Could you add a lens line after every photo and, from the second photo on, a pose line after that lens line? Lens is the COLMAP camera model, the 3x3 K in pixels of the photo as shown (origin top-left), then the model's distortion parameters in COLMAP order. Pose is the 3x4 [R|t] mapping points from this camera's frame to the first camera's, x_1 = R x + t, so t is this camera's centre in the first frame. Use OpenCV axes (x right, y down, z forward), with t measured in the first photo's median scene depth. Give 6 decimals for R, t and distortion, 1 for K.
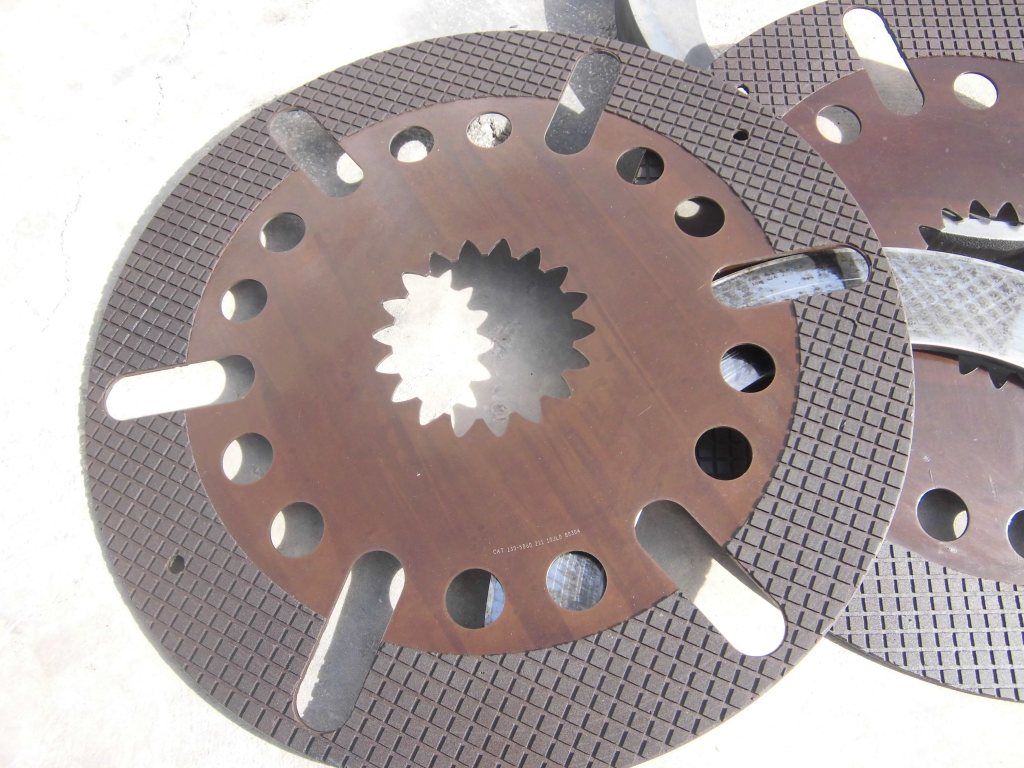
lens RADIAL K [[788.1, 0, 512.0], [0, 788.1, 384.0], [0, 0, 1]] dist [-0.098318, 0.074444]
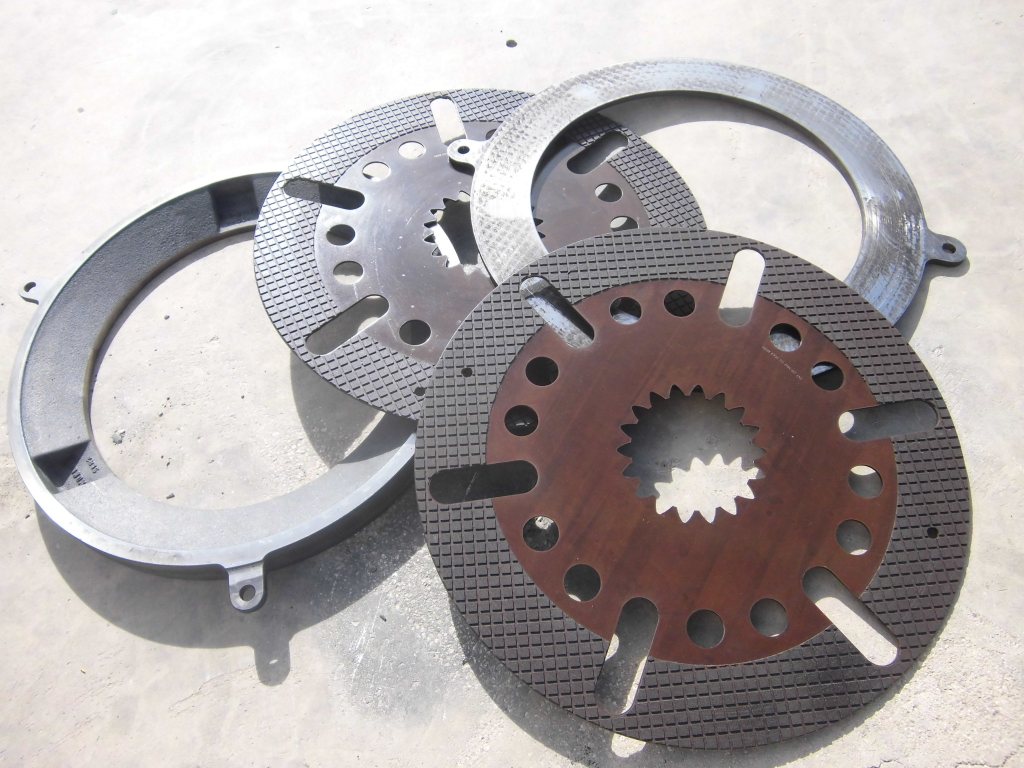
lens RADIAL K [[788.1, 0, 512.0], [0, 788.1, 384.0], [0, 0, 1]] dist [-0.098318, 0.074444]
pose [[-0.485252, -0.742286, 0.462106, -0.457223], [0.821341, -0.205704, 0.532057, -1.091711], [-0.299881, 0.637728, 0.709488, -0.039624]]
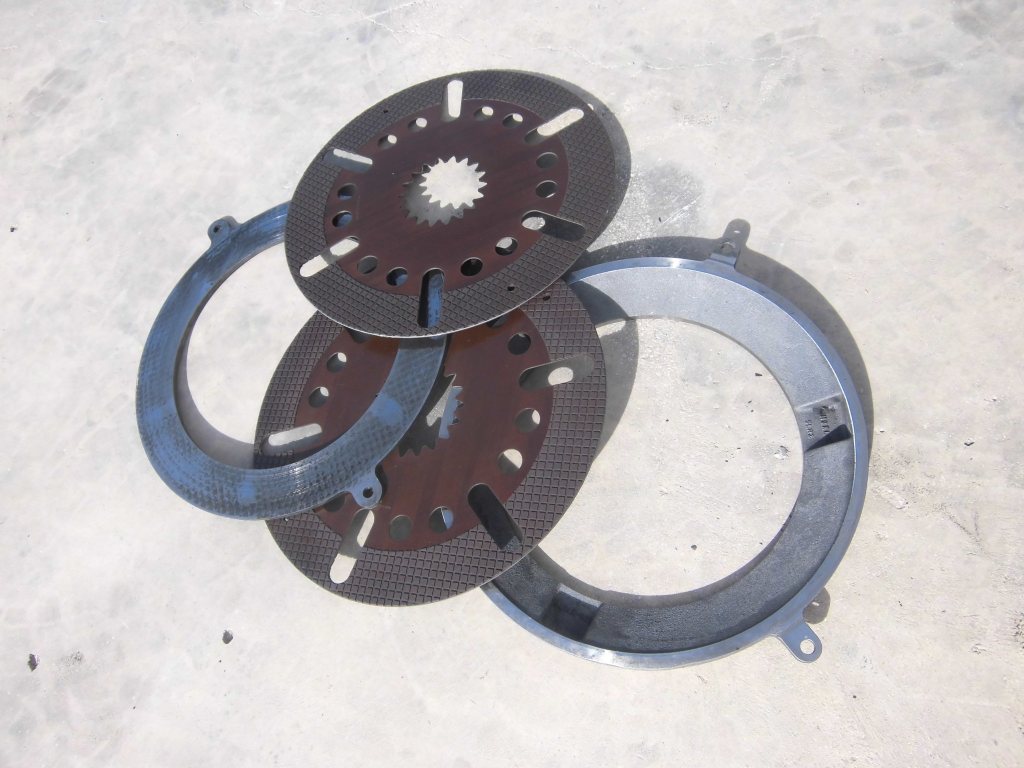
lens RADIAL K [[775.3, 0, 499.0], [0, 775.3, 387.0], [0, 0, 1]] dist [-0.063023, 0.010298]
pose [[-0.176213, 0.915220, -0.362384, 1.310393], [-0.764898, 0.104410, 0.635633, -1.602314], [0.619581, 0.389193, 0.681651, -0.263727]]
